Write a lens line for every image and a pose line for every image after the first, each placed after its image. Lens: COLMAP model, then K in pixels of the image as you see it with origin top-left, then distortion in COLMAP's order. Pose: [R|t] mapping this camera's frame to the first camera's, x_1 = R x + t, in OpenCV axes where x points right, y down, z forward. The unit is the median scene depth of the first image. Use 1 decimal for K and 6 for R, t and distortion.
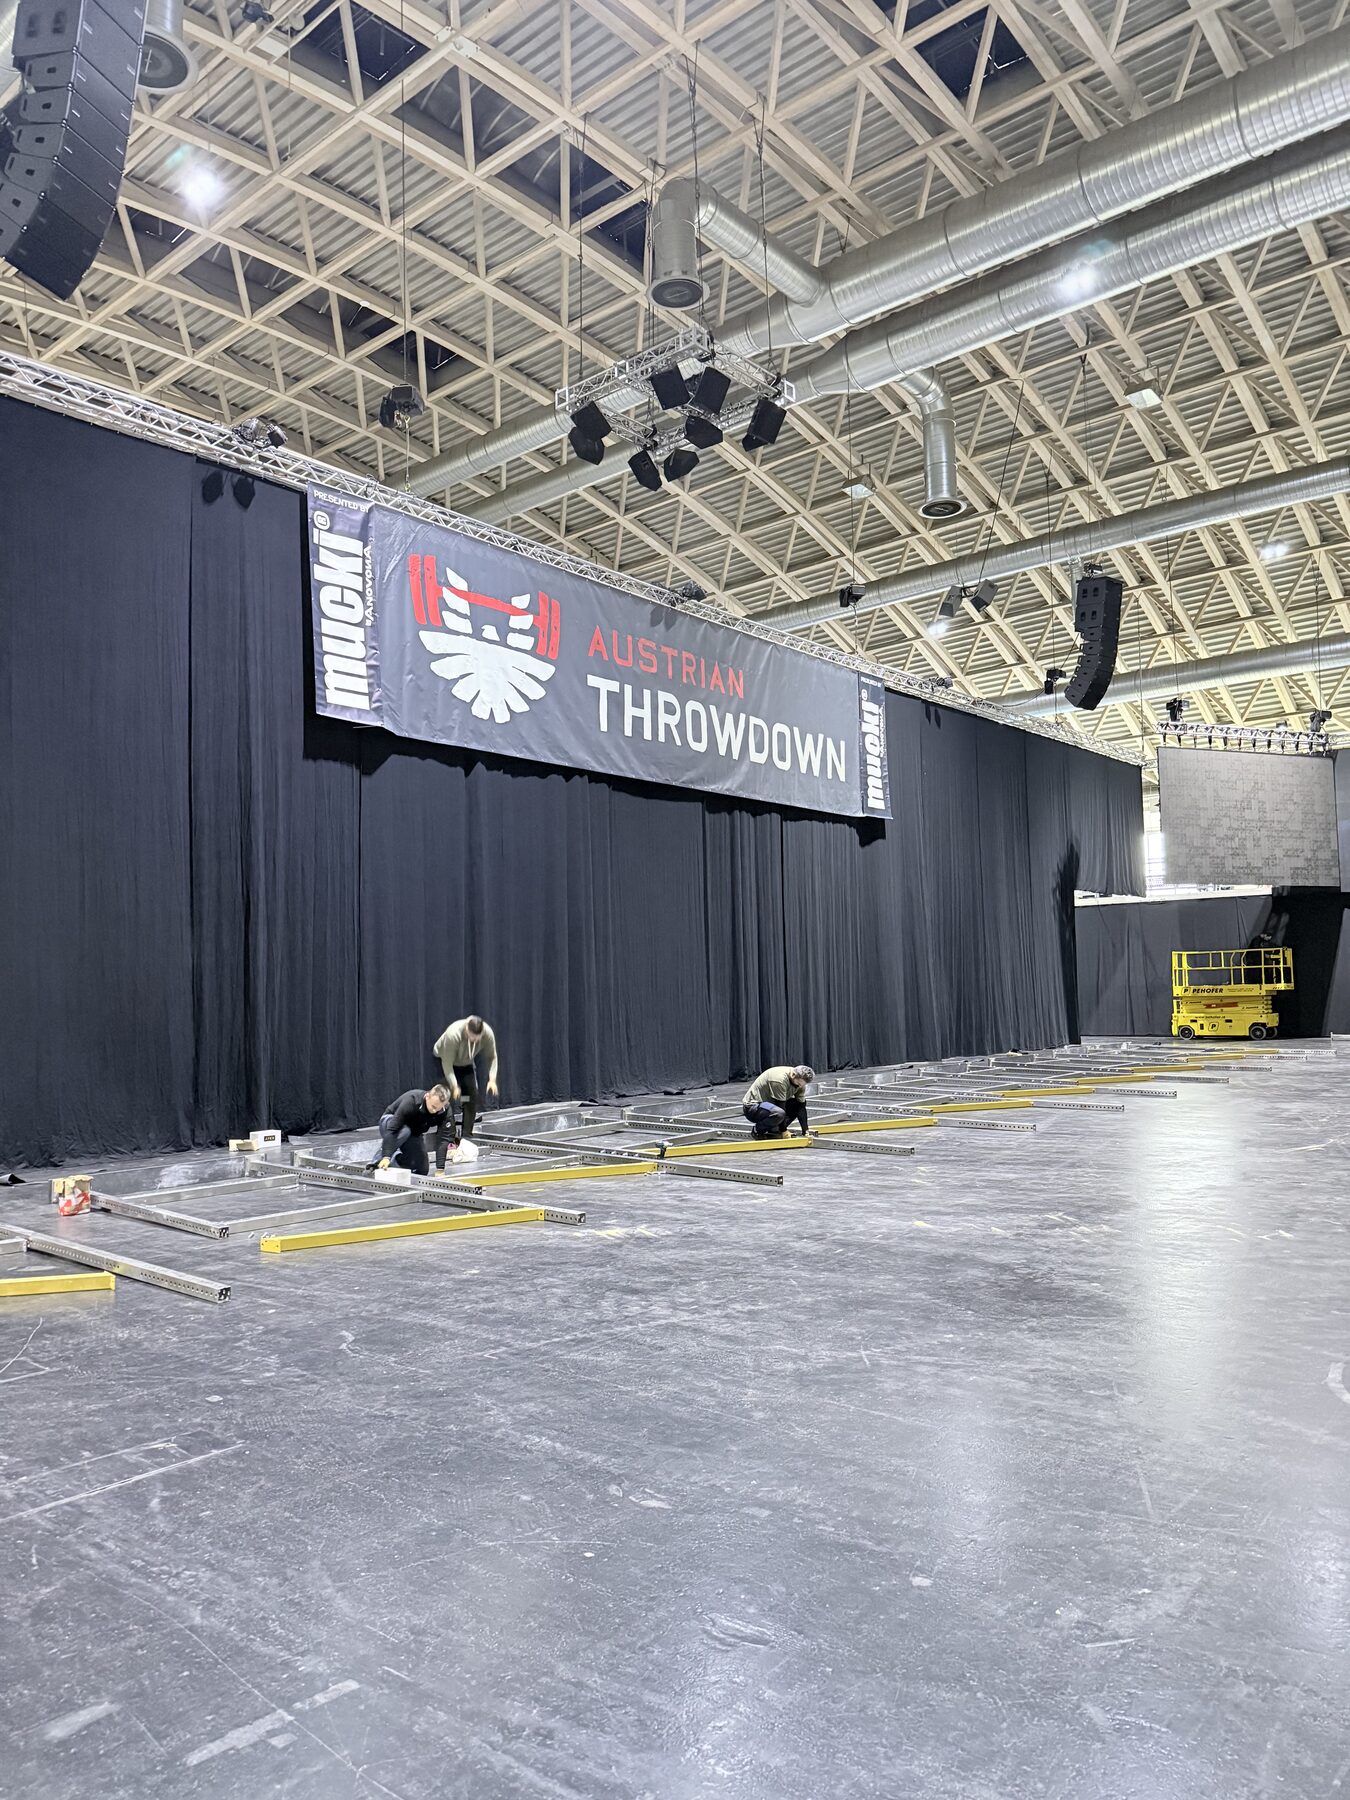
lens RADIAL K [[1256.0, 0, 673.1], [0, 1256.0, 899.0], [0, 0, 1]] dist [0.069697, -0.098698]
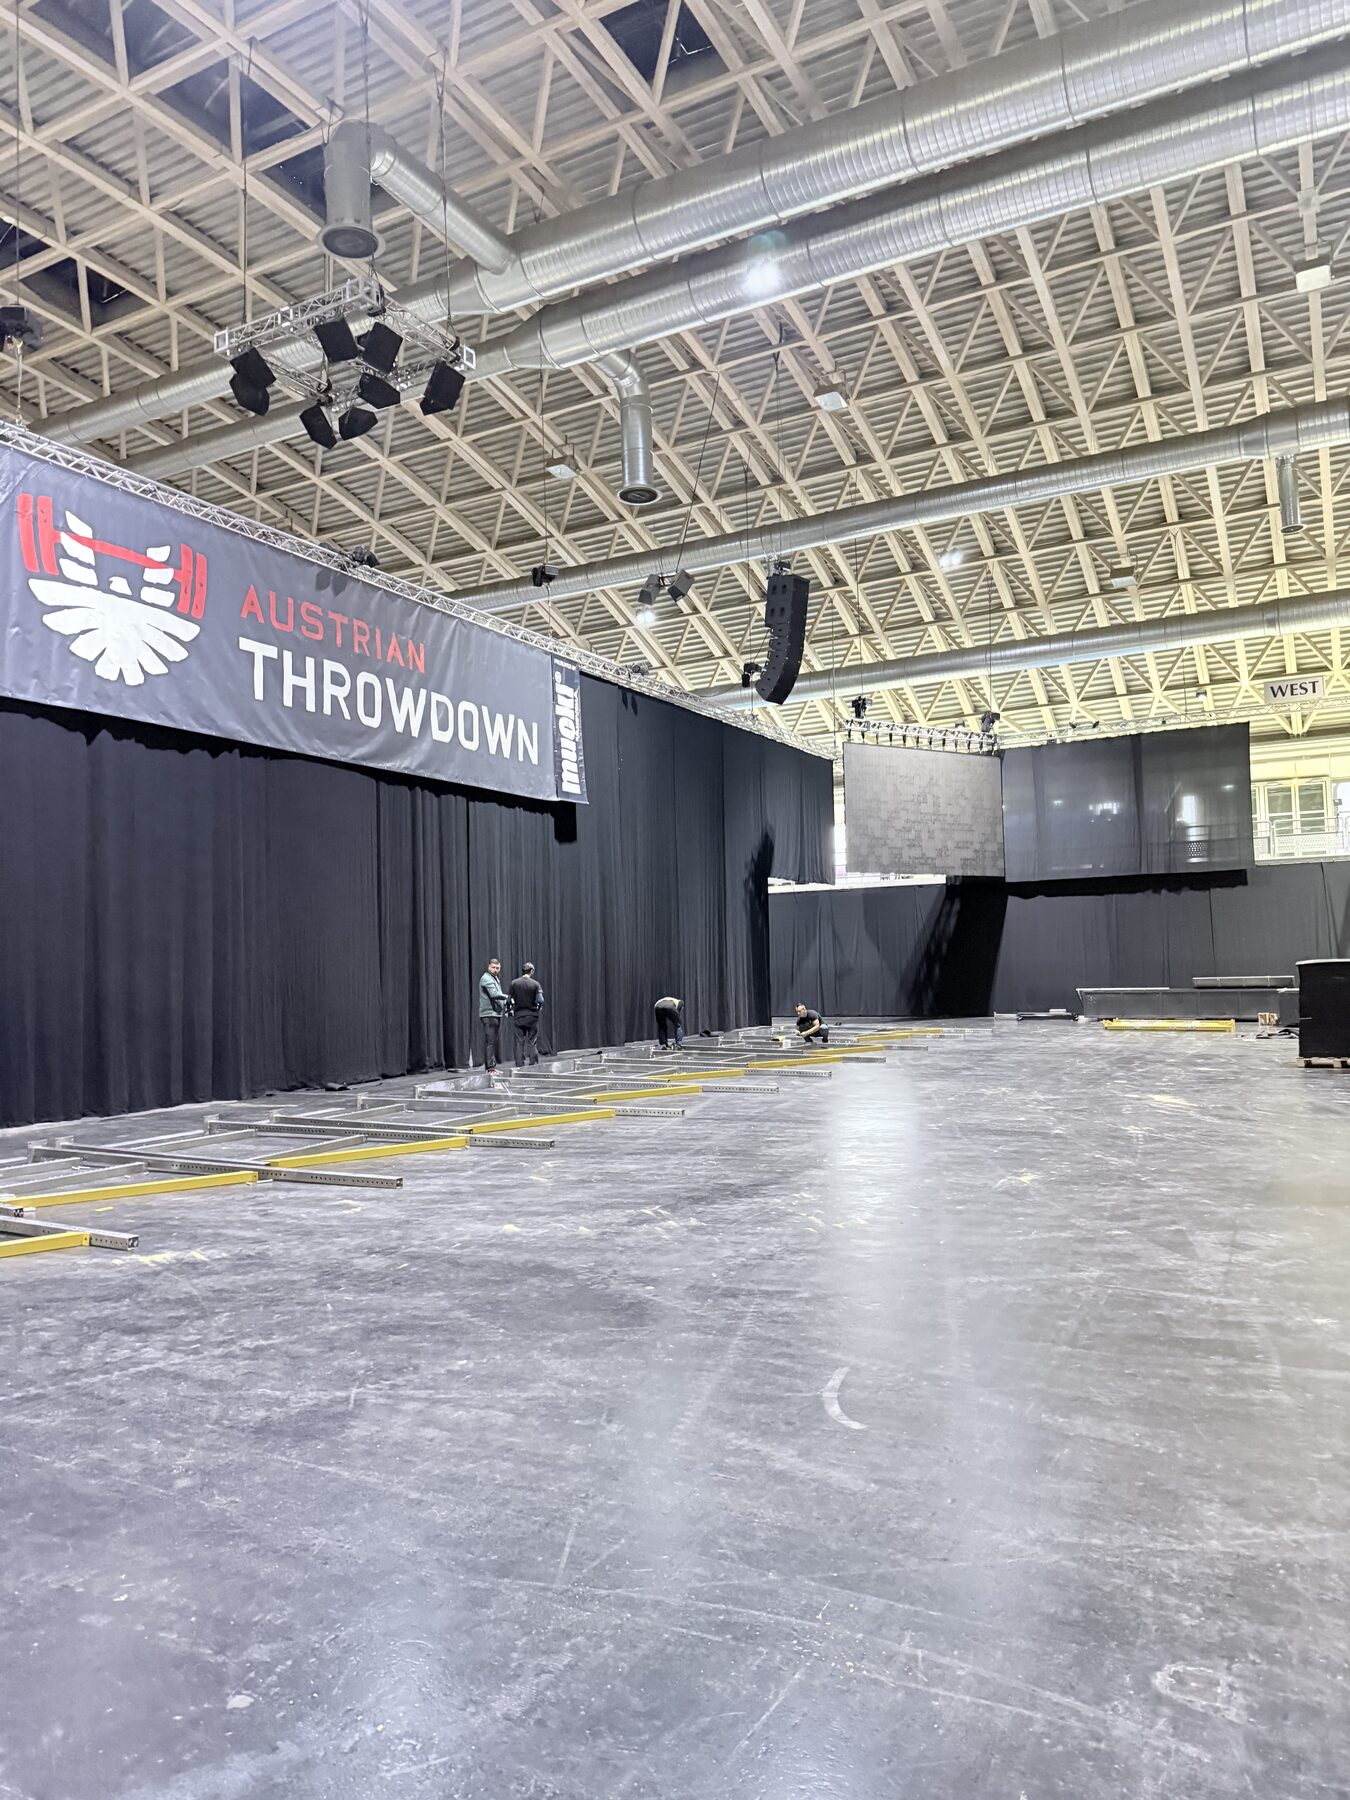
lens RADIAL K [[1244.7, 0, 670.4], [0, 1244.7, 894.4], [0, 0, 1]] dist [0.138459, -0.242724]
pose [[0.979285, 0.007940, 0.202332, 0.042284], [-0.009740, 0.999921, 0.007905, -0.000488], [-0.202253, -0.009712, 0.979285, 0.018491]]
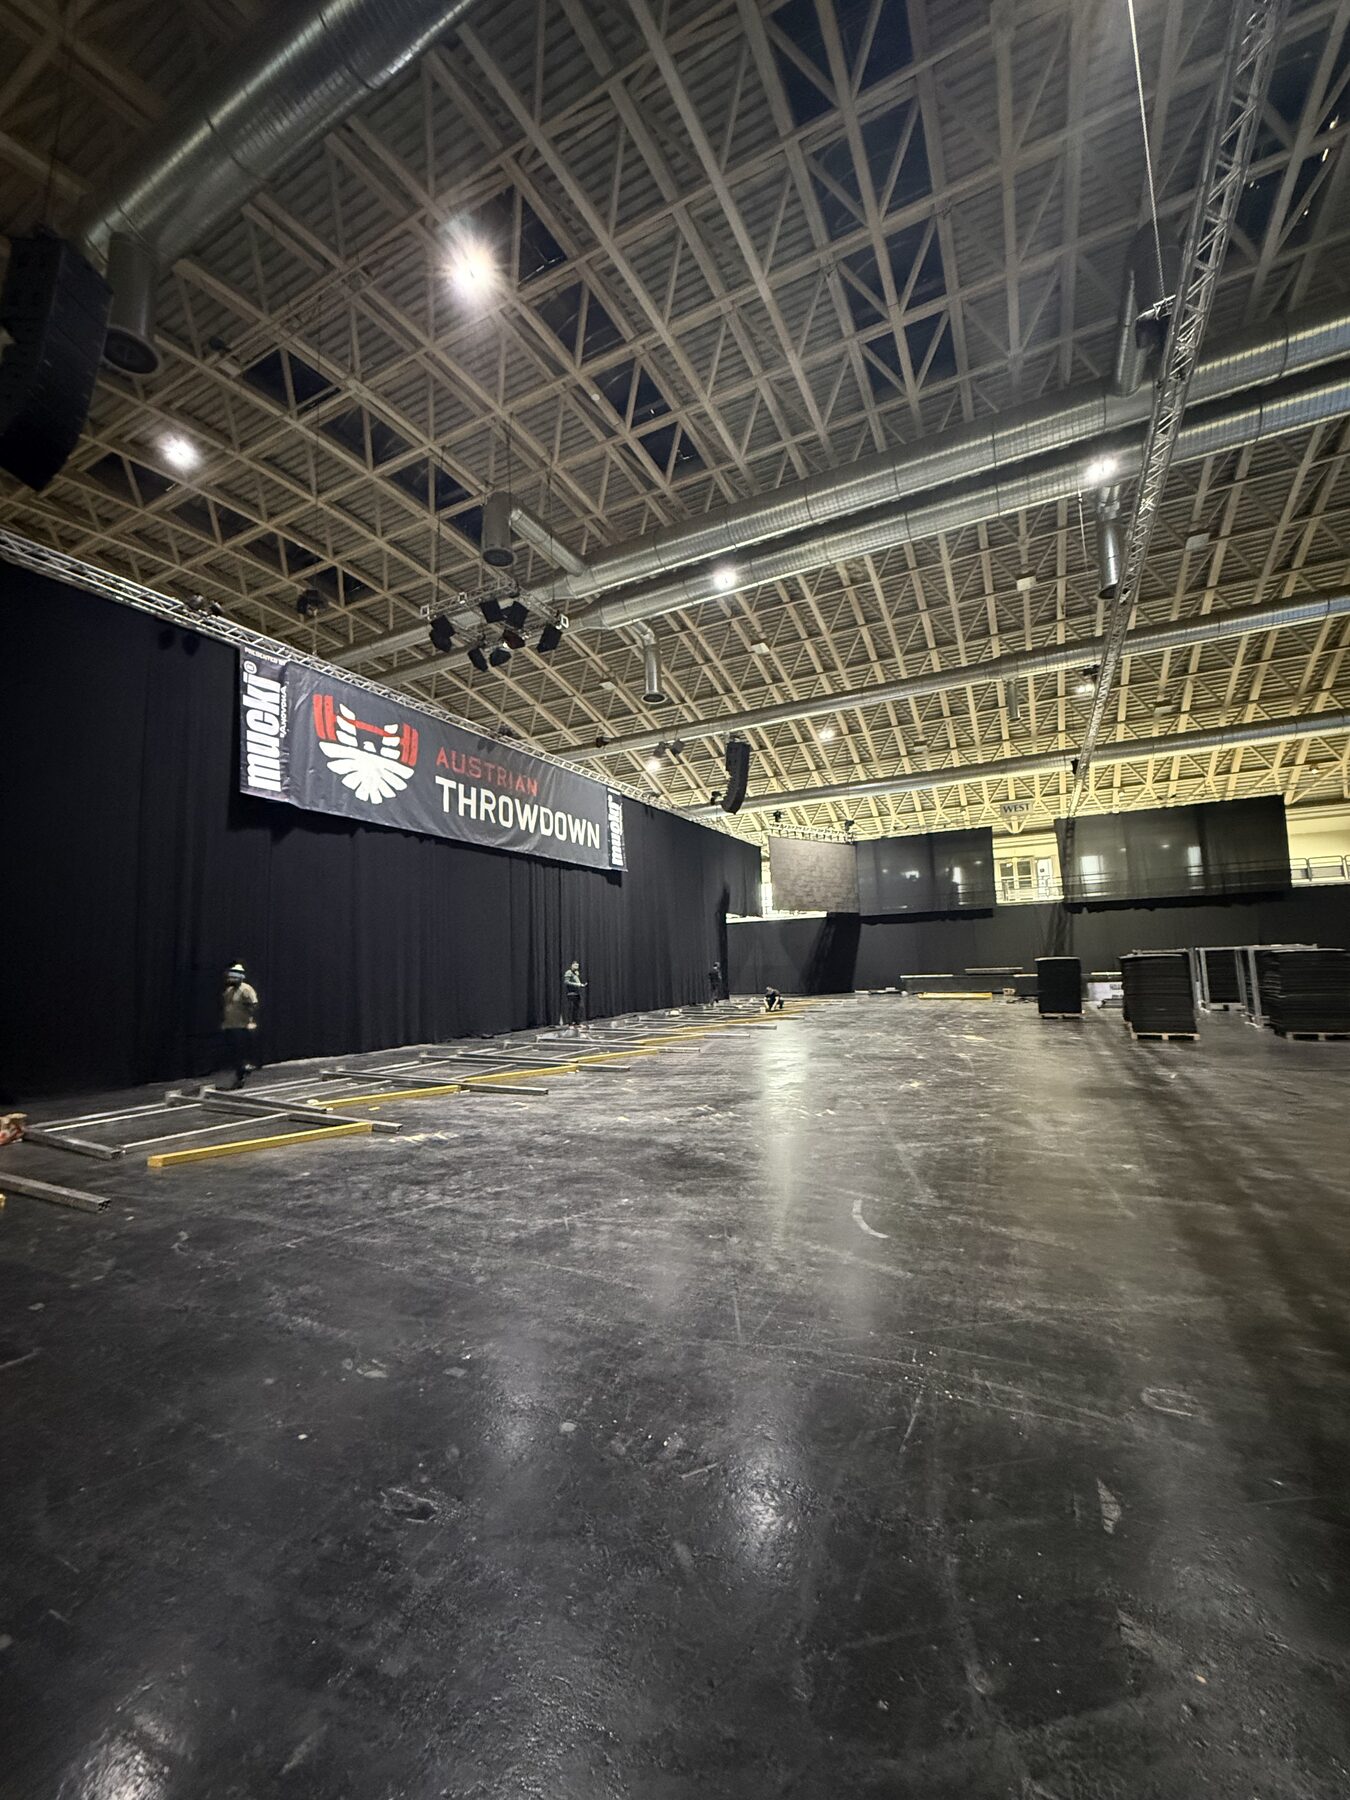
lens RADIAL K [[714.1, 0, 677.0], [0, 714.1, 891.0], [0, 0, 1]] dist [-0.001712, -0.000109]
pose [[0.972789, 0.013650, 0.231290, 0.017935], [-0.004498, 0.999188, -0.040047, 0.002069], [-0.231649, 0.037917, 0.972060, 0.033642]]
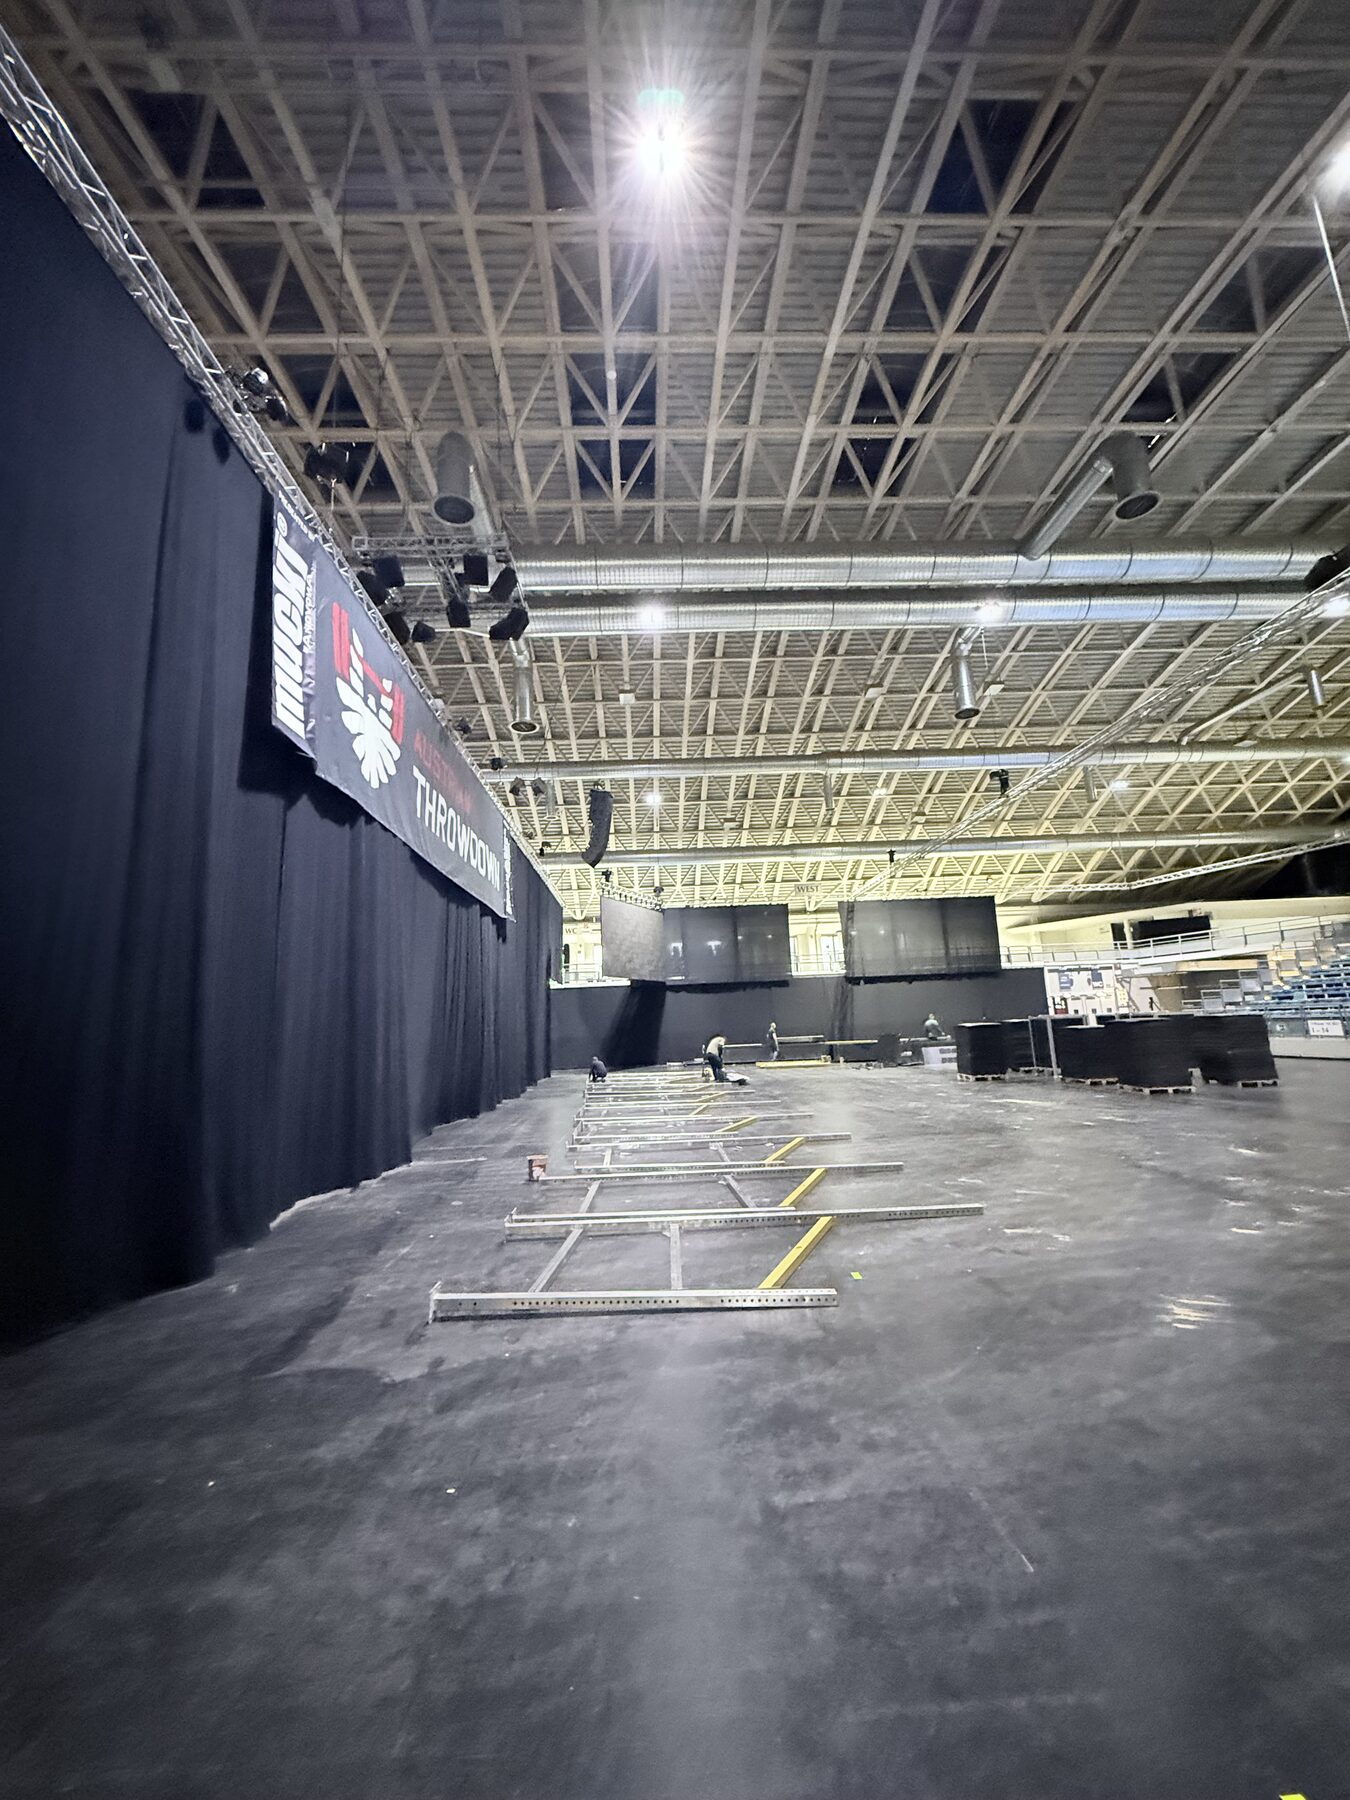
lens RADIAL K [[716.8, 0, 679.5], [0, 716.8, 895.2], [0, 0, 1]] dist [0.002573, 0.000074]
pose [[0.728680, 0.111274, 0.675754, -0.243806], [-0.017691, 0.989441, -0.143852, 0.020078], [-0.684625, 0.092868, 0.722955, 0.288670]]
